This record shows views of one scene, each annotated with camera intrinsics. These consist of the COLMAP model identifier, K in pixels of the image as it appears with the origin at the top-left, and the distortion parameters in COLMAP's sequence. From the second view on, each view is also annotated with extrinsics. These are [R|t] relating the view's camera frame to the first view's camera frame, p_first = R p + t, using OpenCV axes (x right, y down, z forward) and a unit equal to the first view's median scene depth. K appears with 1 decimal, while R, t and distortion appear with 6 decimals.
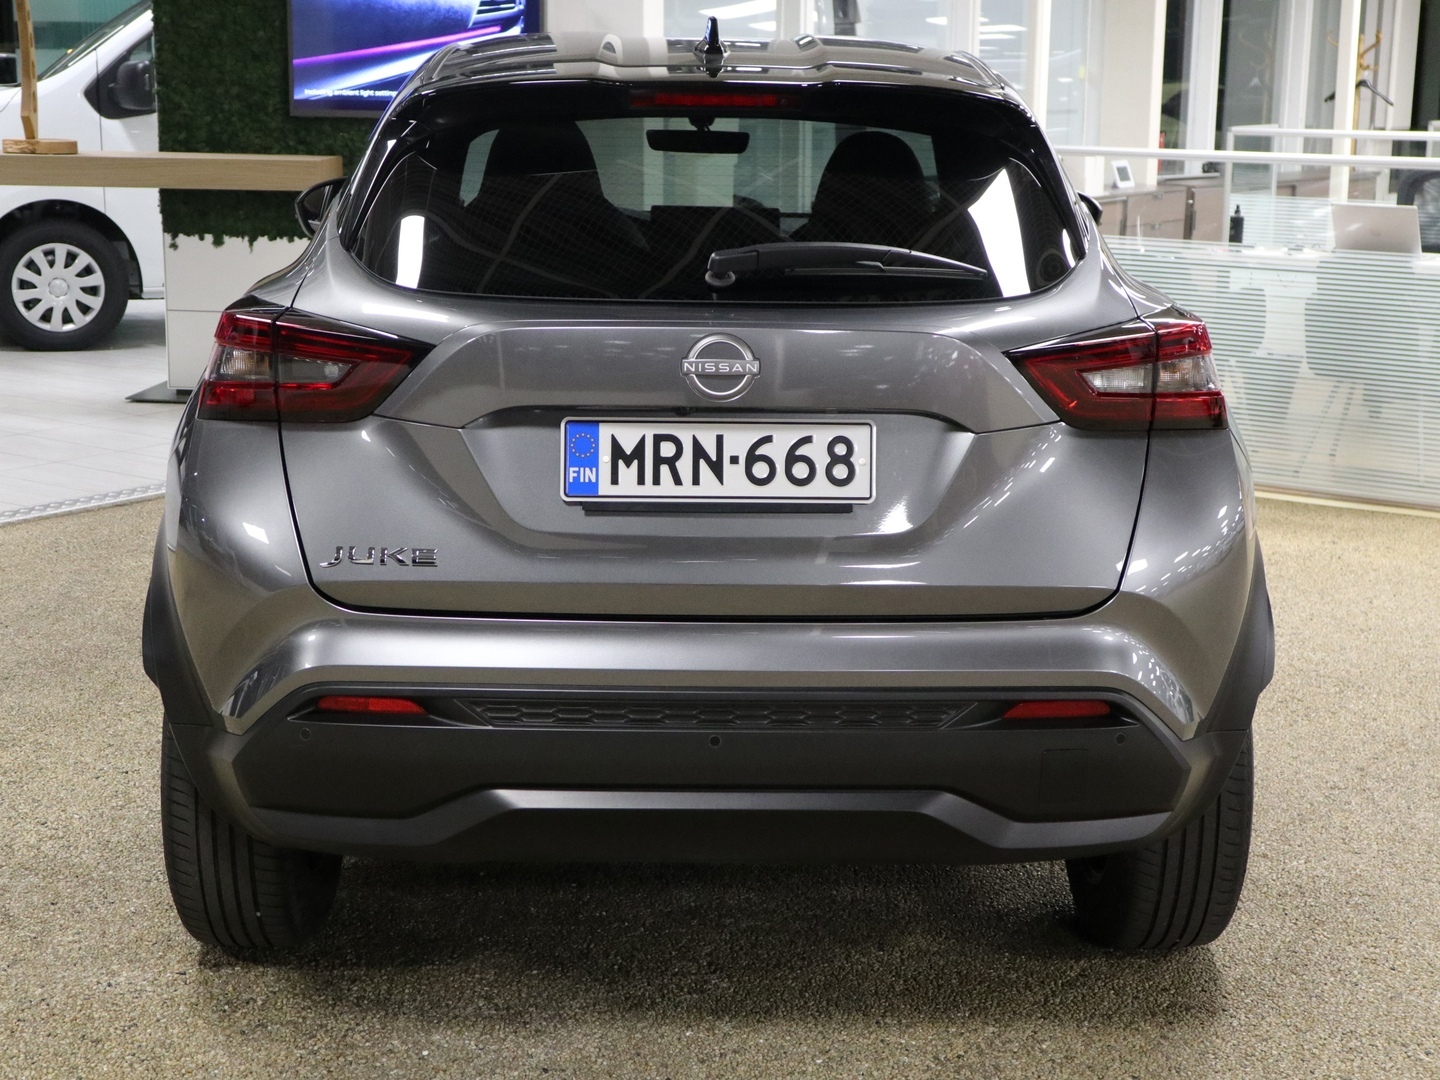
lens RADIAL K [[2093.4, 0, 720.0], [0, 2093.4, 540.0], [0, 0, 1]] dist [0.012350, 0.015970]
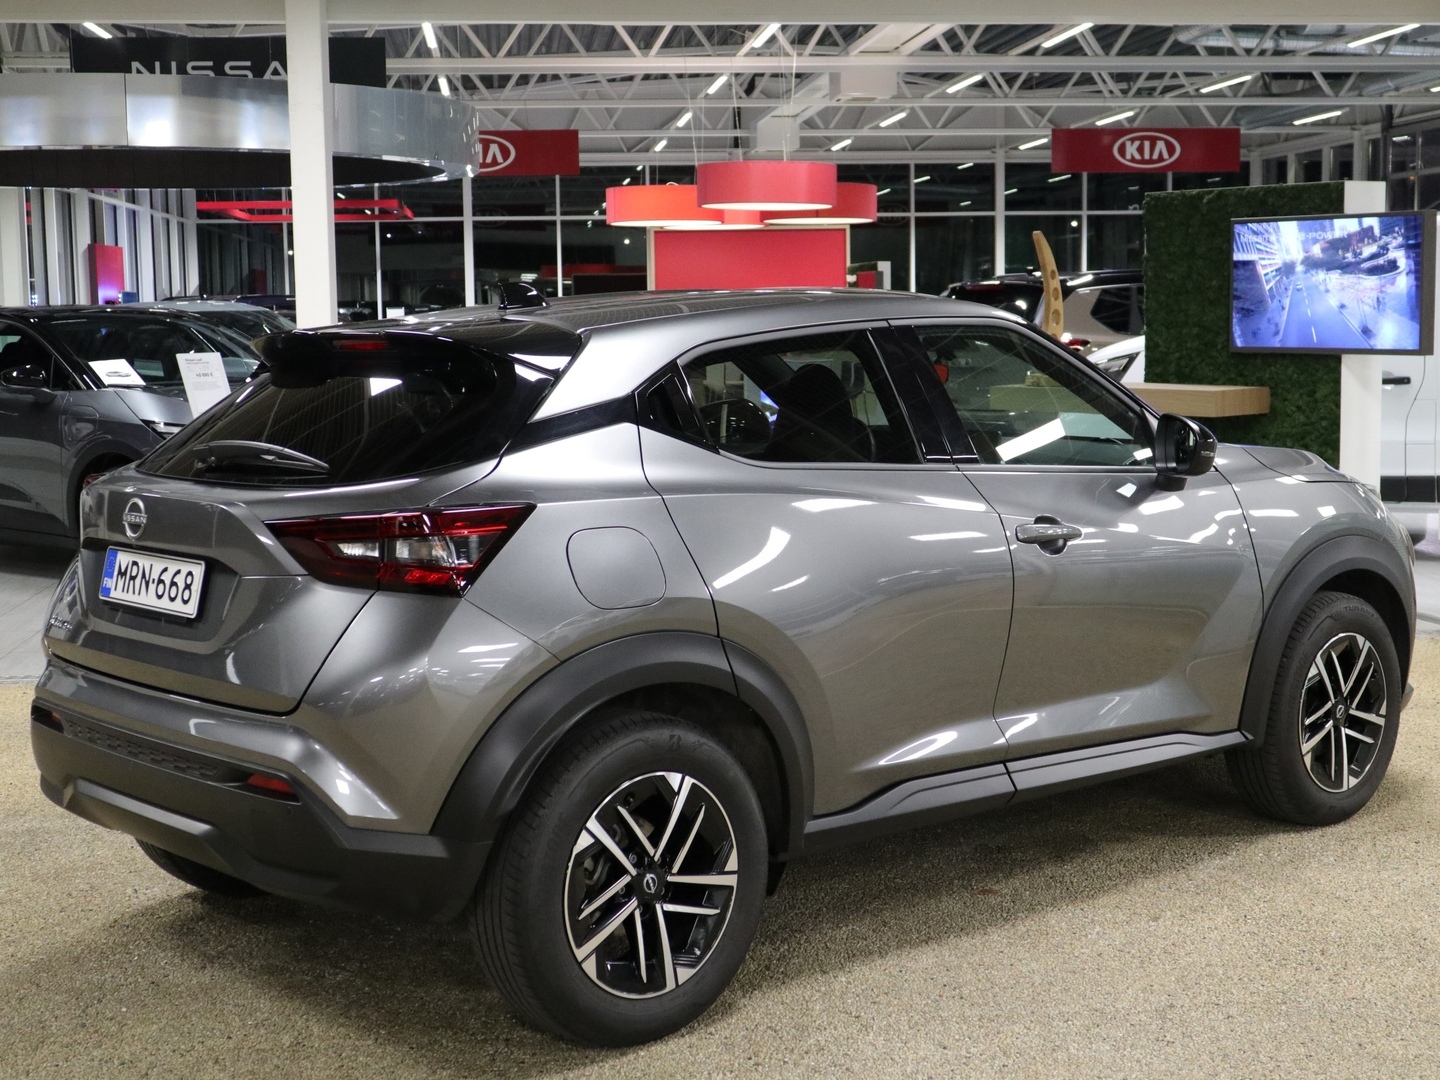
lens RADIAL K [[1952.9, 0, 767.0], [0, 1952.9, 538.6], [0, 0, 1]] dist [-0.015667, -0.001348]
pose [[0.688191, 0.062162, -0.722861, 0.513746], [-0.136520, 0.989621, -0.044870, -0.025480], [0.712569, 0.129564, 0.689535, 0.130397]]
